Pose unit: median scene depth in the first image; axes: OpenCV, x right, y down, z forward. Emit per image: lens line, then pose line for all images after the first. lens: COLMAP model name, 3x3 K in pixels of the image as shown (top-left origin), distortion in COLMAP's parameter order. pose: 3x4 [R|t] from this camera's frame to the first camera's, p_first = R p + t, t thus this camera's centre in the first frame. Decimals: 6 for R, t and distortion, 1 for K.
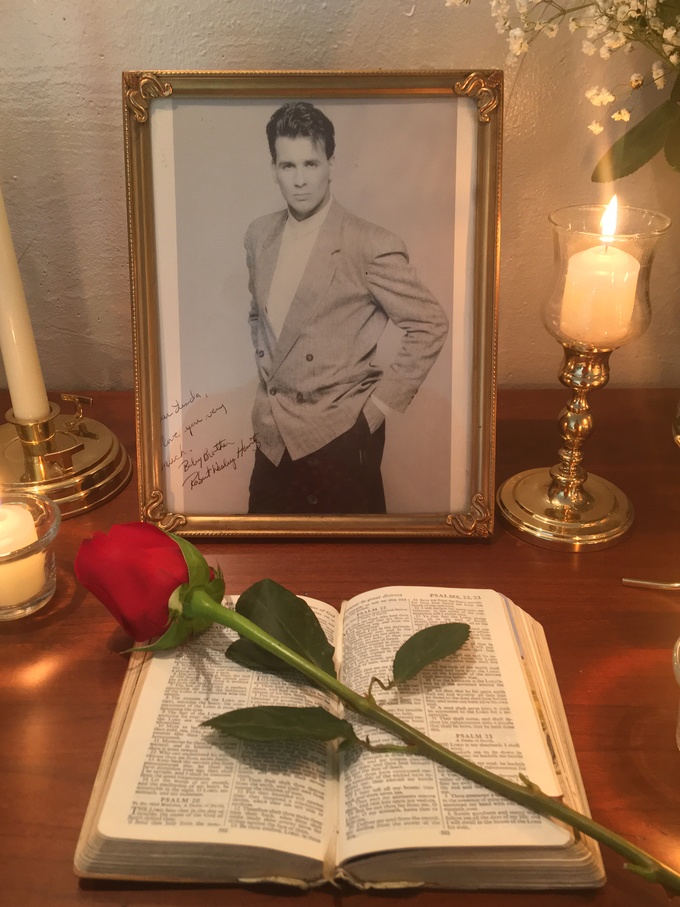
lens RADIAL K [[875.0, 0, 336.9], [0, 875.0, 456.7], [0, 0, 1]] dist [0.060259, 0.000000]
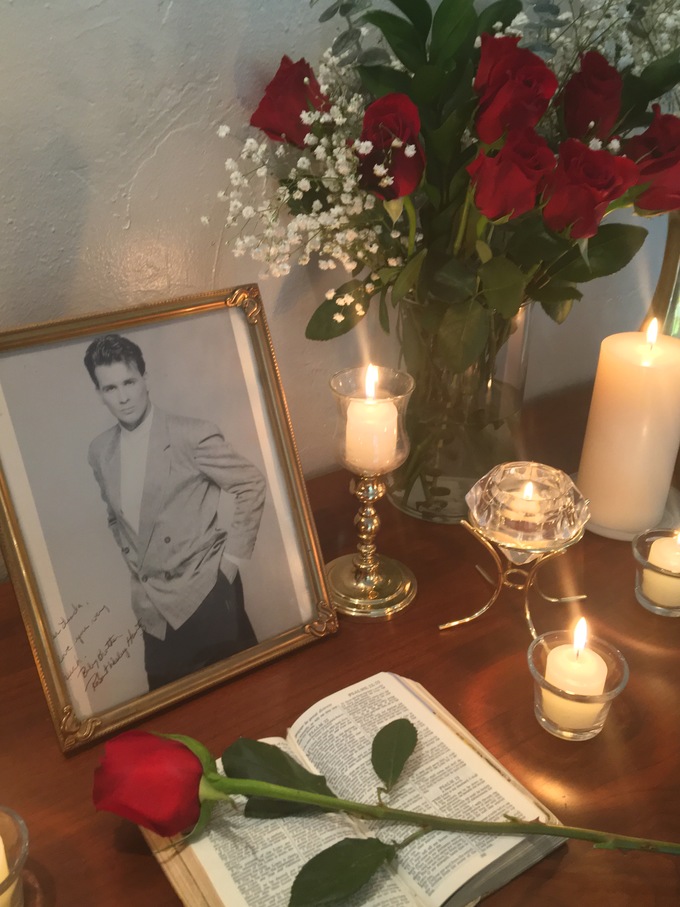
lens RADIAL K [[875.0, 0, 344.2], [0, 875.0, 453.0], [0, 0, 1]] dist [0.060259, 0.000000]
pose [[0.818200, -0.262650, 0.511434, -0.411208], [0.280520, 0.958855, 0.043646, -0.213279], [-0.501855, 0.107756, 0.858214, -0.123170]]
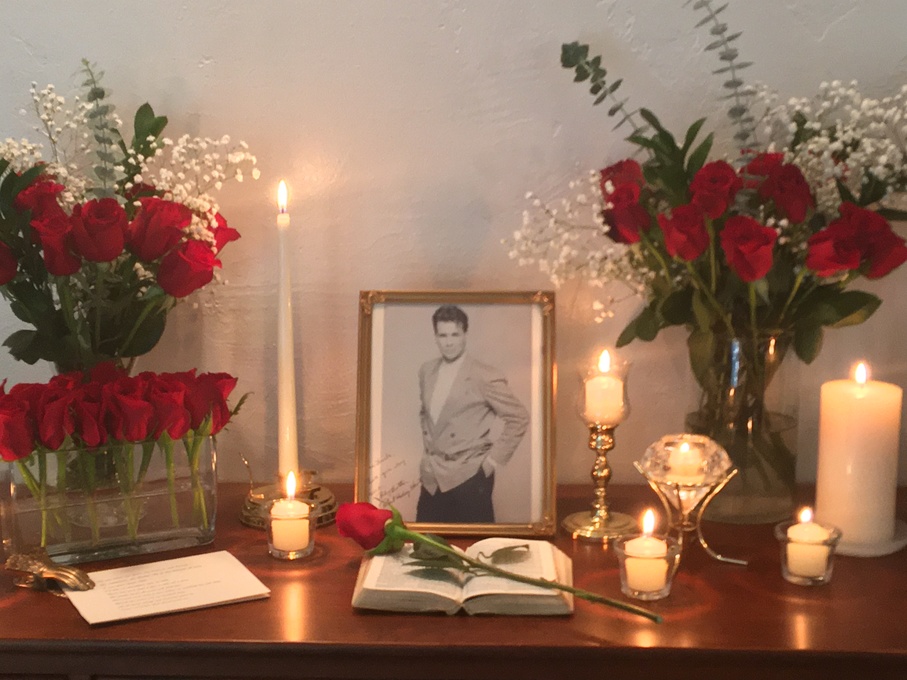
lens RADIAL K [[1566.9, 0, 444.3], [0, 1566.9, 345.7], [0, 0, 1]] dist [0.059547, 0.000000]
pose [[0.999380, 0.009452, -0.033920, 0.060934], [-0.020260, 0.942225, -0.334367, 0.811640], [0.028799, 0.334847, 0.941832, -2.152713]]
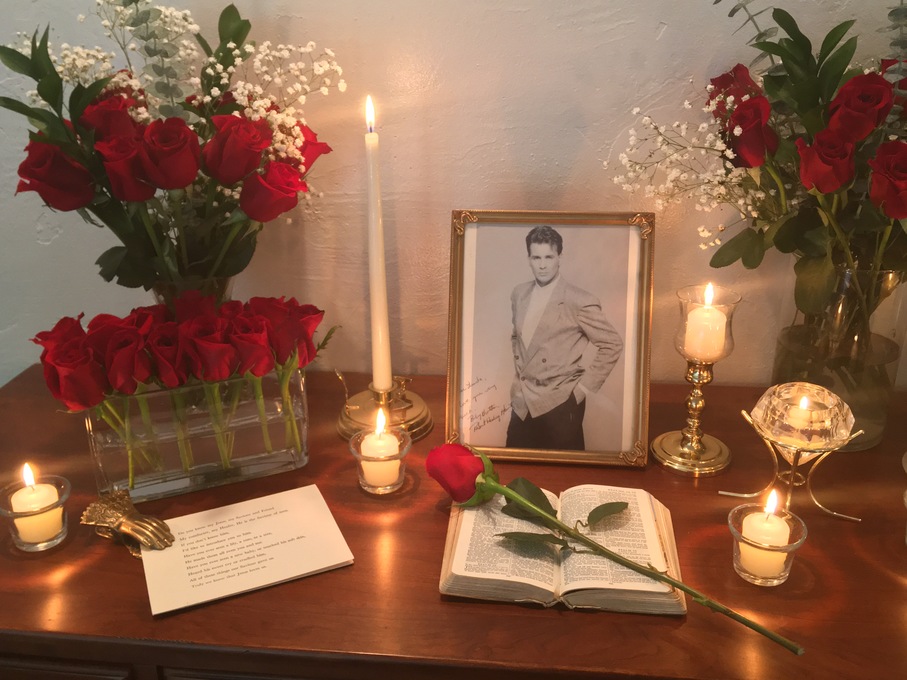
lens RADIAL K [[875.0, 0, 450.4], [0, 875.0, 347.4], [0, 0, 1]] dist [0.060259, 0.000000]
pose [[0.995172, 0.034934, -0.091720, -0.060185], [-0.045368, 0.992414, -0.114266, 0.075742], [0.087032, 0.117875, 0.989207, -0.815864]]
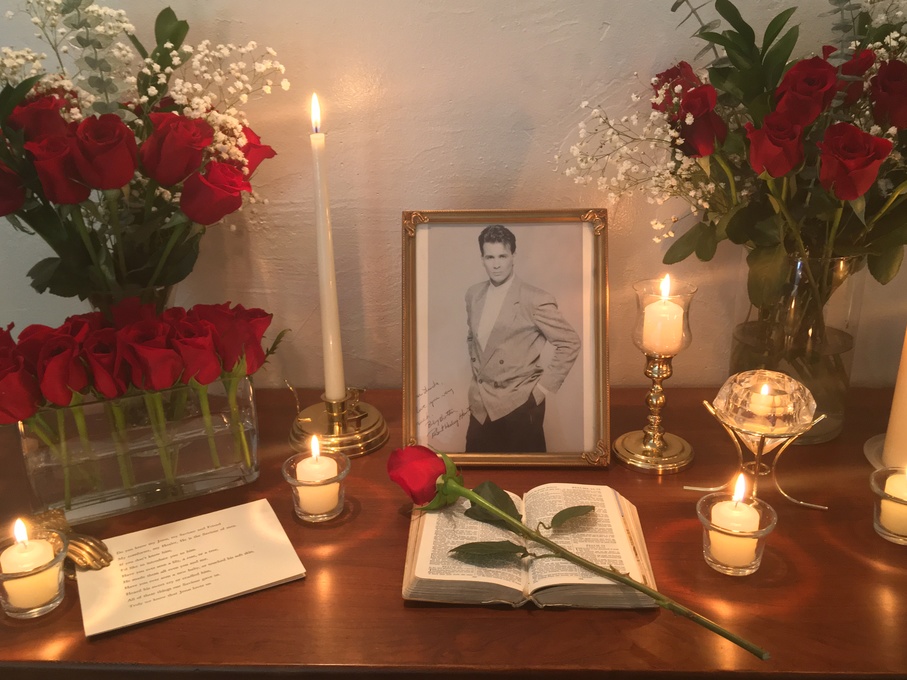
lens RADIAL K [[875.0, 0, 450.0], [0, 875.0, 347.6], [0, 0, 1]] dist [0.060259, 0.000000]
pose [[0.999387, -0.000497, -0.035003, -0.074683], [-0.005335, 0.986059, -0.166312, 0.154112], [0.034598, 0.166397, 0.985452, -0.751847]]
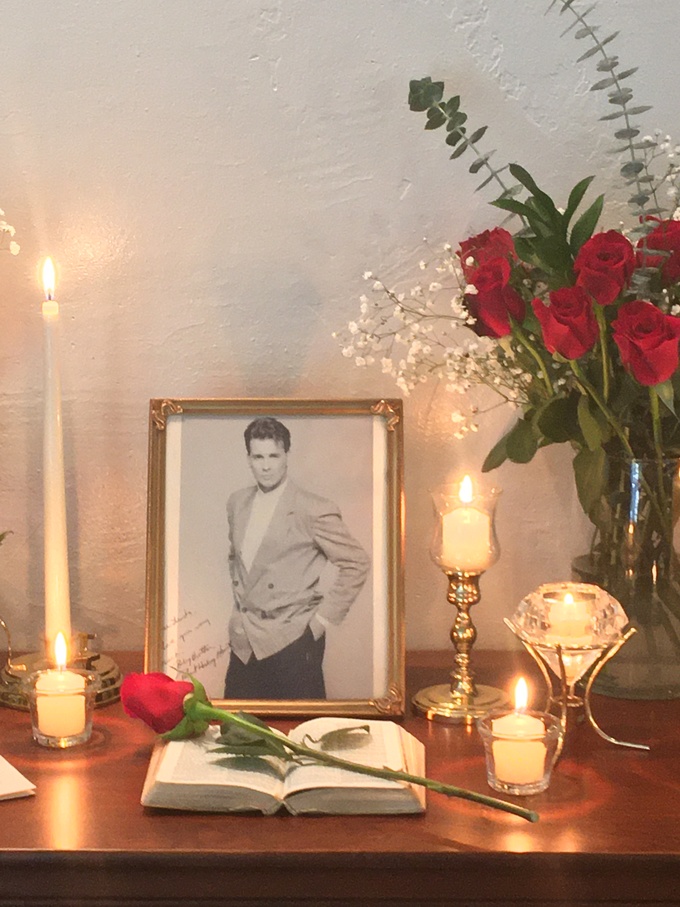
lens RADIAL K [[2170.0, 0, 307.5], [0, 2170.0, 438.0], [0, 0, 1]] dist [0.037294, 0.000000]
pose [[0.999875, 0.004395, -0.015171, 0.080012], [-0.009425, 0.936774, -0.349808, 0.893350], [0.012674, 0.349907, 0.936699, -2.368403]]
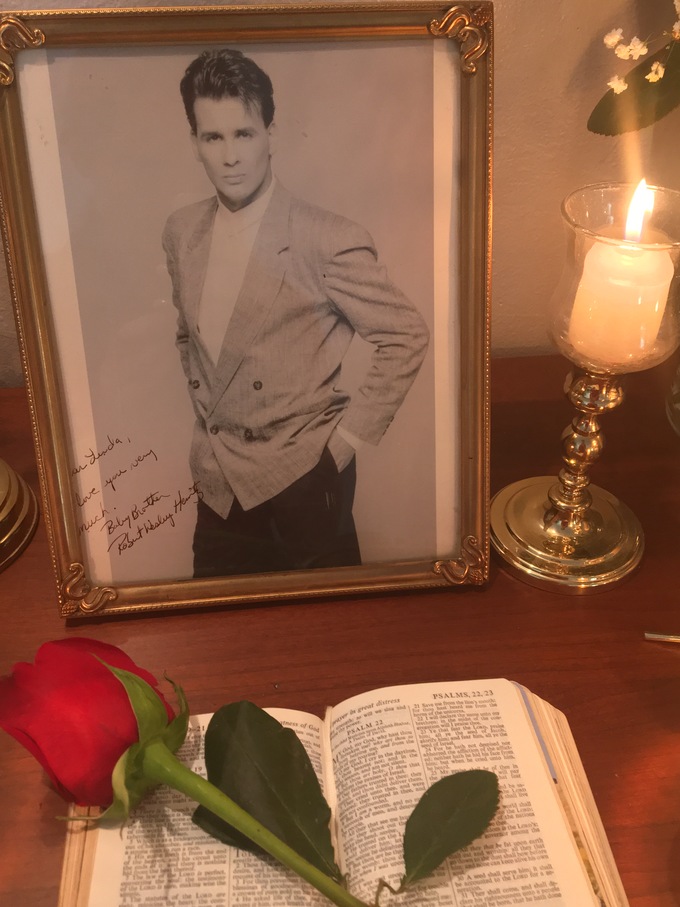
lens RADIAL K [[875.0, 0, 340.1], [0, 875.0, 457.4], [0, 0, 1]] dist [0.060259, 0.000000]
pose [[0.992481, -0.068491, 0.101439, -0.043056], [0.051903, 0.986079, 0.157971, -0.174524], [-0.110846, -0.151518, 0.982220, 0.208671]]
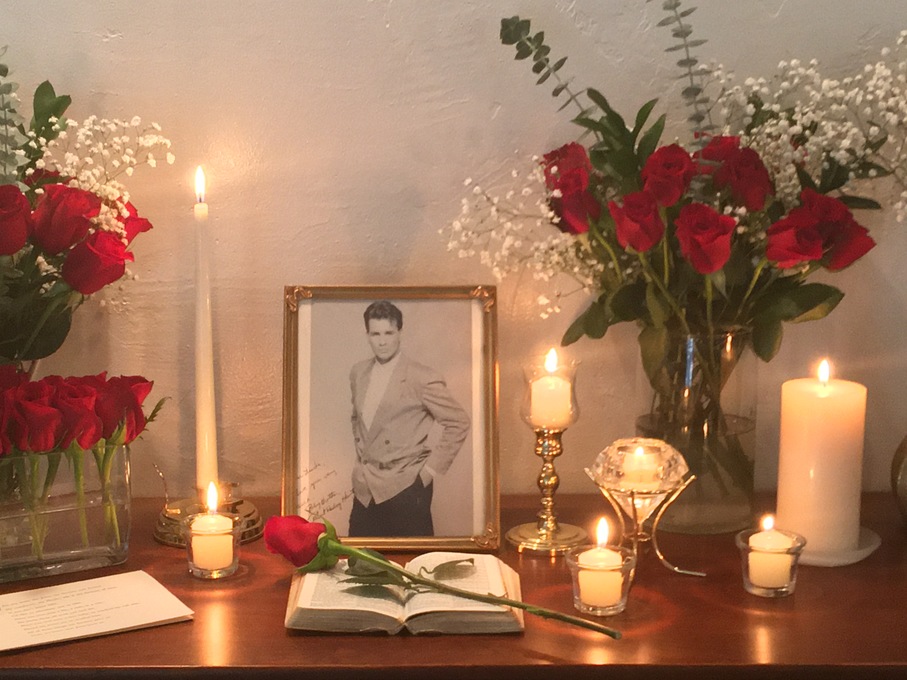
lens RADIAL K [[1744.6, 0, 446.8], [0, 1744.6, 347.5], [0, 0, 1]] dist [0.045791, 0.000000]
pose [[0.999650, 0.002522, 0.026335, -0.006028], [0.006477, 0.941812, -0.336078, 0.851706], [-0.025650, 0.336131, 0.941466, -2.234403]]
